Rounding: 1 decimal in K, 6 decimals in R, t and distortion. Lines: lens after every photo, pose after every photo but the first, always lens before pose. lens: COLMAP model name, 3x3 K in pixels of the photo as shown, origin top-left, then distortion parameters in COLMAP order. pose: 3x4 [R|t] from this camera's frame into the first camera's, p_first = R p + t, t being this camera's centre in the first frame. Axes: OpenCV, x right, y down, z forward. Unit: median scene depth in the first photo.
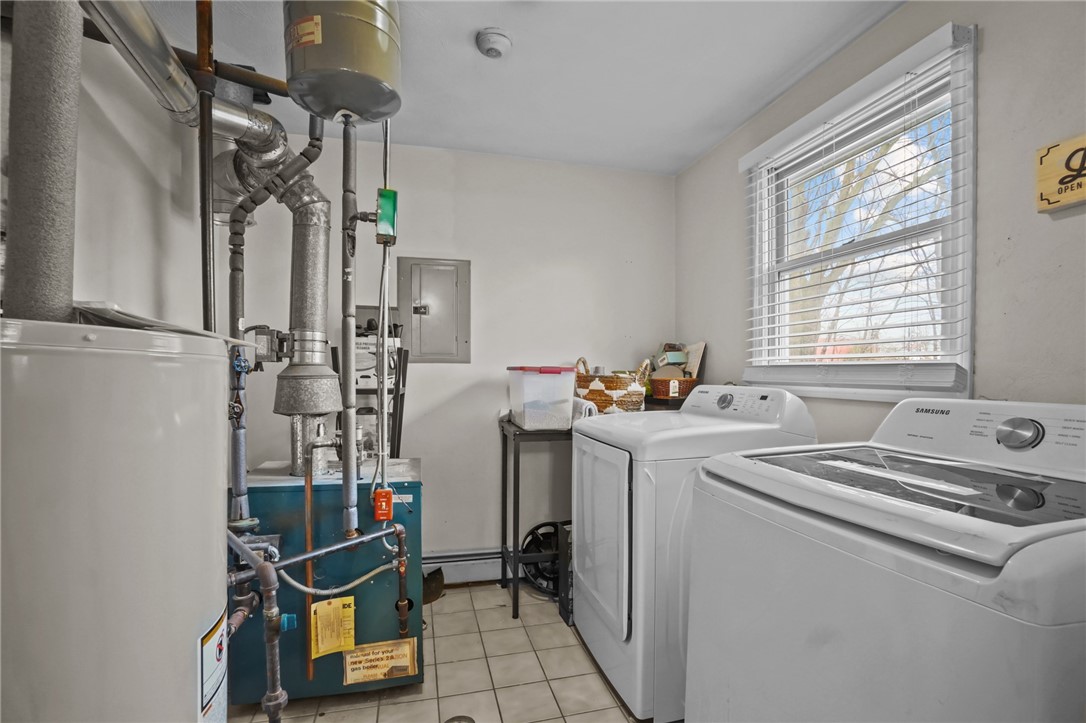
lens RADIAL K [[485.5, 0, 539.3], [0, 485.5, 363.8], [0, 0, 1]] dist [-0.056878, 0.023196]
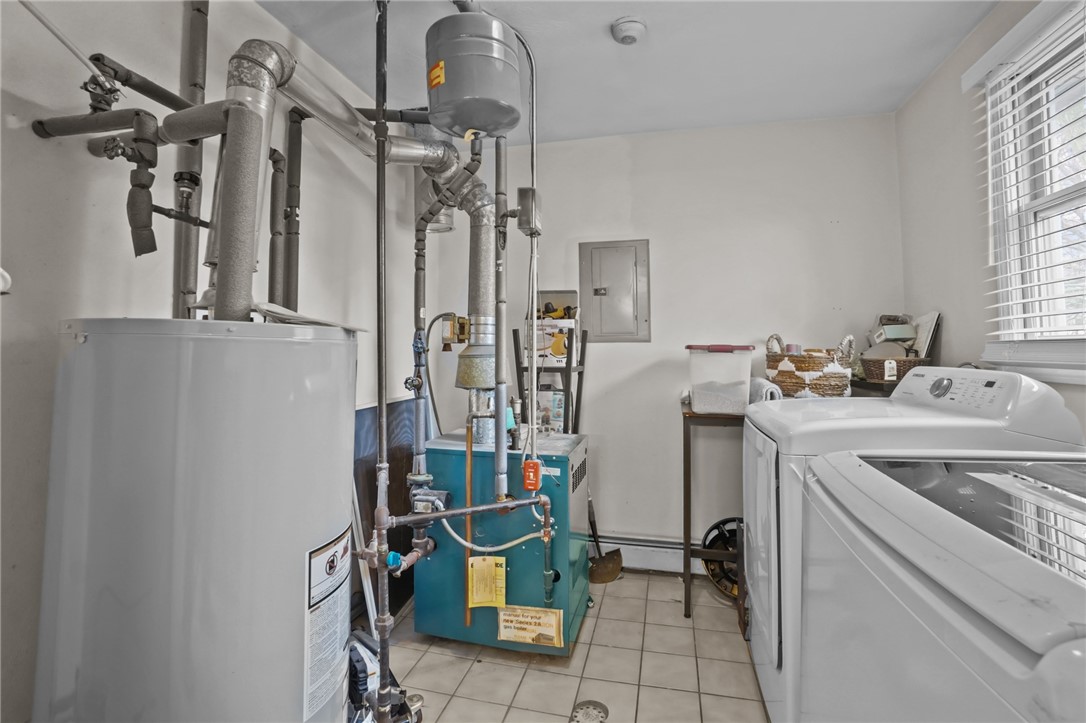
lens RADIAL K [[489.9, 0, 547.3], [0, 489.9, 311.4], [0, 0, 1]] dist [-0.035554, 0.000208]
pose [[0.889130, -0.039121, -0.455980, 0.202715], [0.010188, 0.997785, -0.065739, -0.000501], [0.457541, 0.053805, 0.887559, 0.023483]]
